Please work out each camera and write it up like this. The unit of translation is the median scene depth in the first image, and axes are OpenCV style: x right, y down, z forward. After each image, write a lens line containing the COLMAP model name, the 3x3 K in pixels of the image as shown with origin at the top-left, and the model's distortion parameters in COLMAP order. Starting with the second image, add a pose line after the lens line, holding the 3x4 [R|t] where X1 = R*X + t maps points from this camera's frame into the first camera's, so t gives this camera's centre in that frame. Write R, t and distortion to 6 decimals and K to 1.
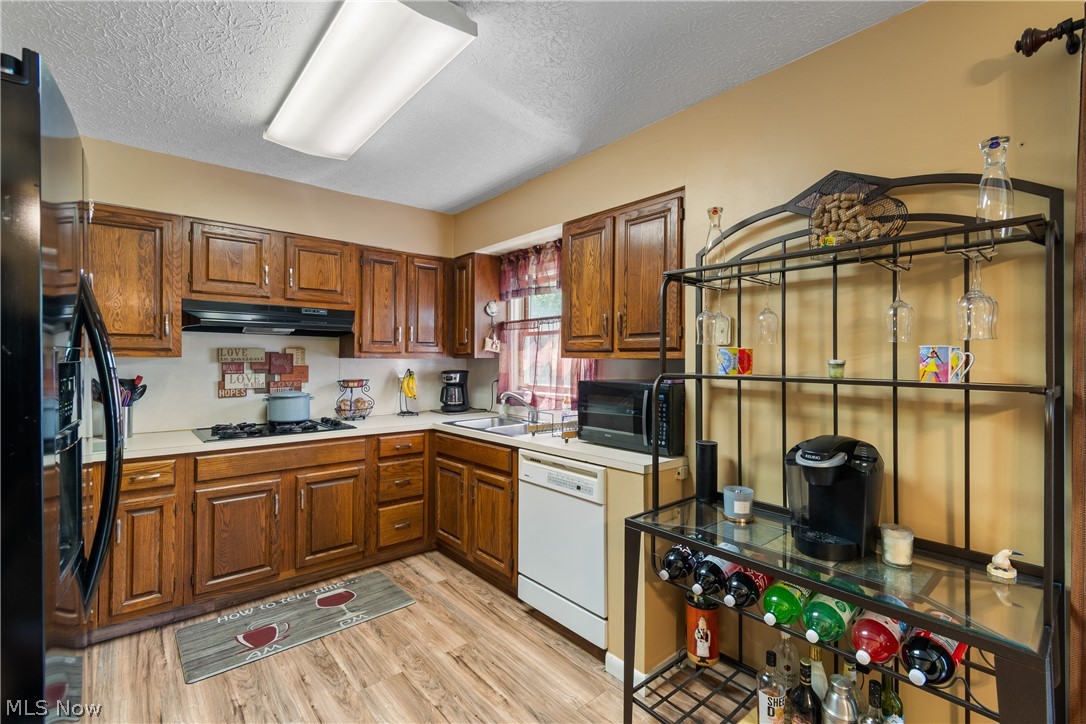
lens RADIAL K [[488.4, 0, 547.2], [0, 488.4, 356.6], [0, 0, 1]] dist [-0.000114, -0.001404]
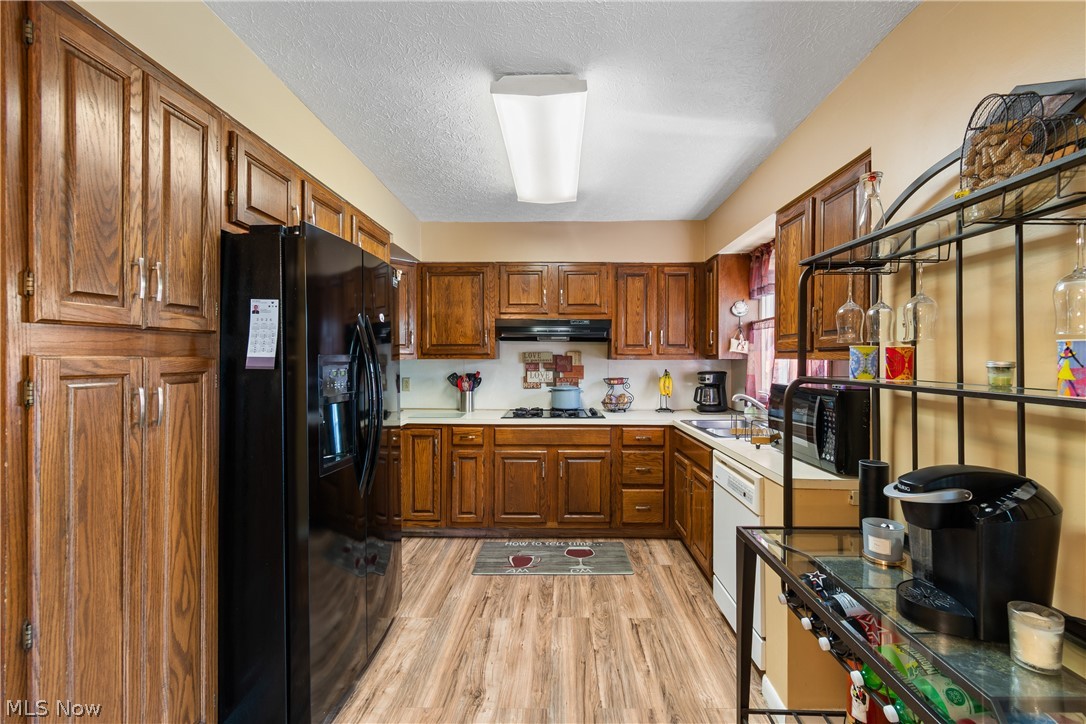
lens RADIAL K [[488.4, 0, 550.8], [0, 488.4, 360.2], [0, 0, 1]] dist [-0.000114, -0.001404]
pose [[0.741282, -0.000771, -0.671193, 0.345523], [0.004531, 0.999982, 0.003855, -0.000651], [0.671178, -0.005899, 0.741273, 0.029425]]
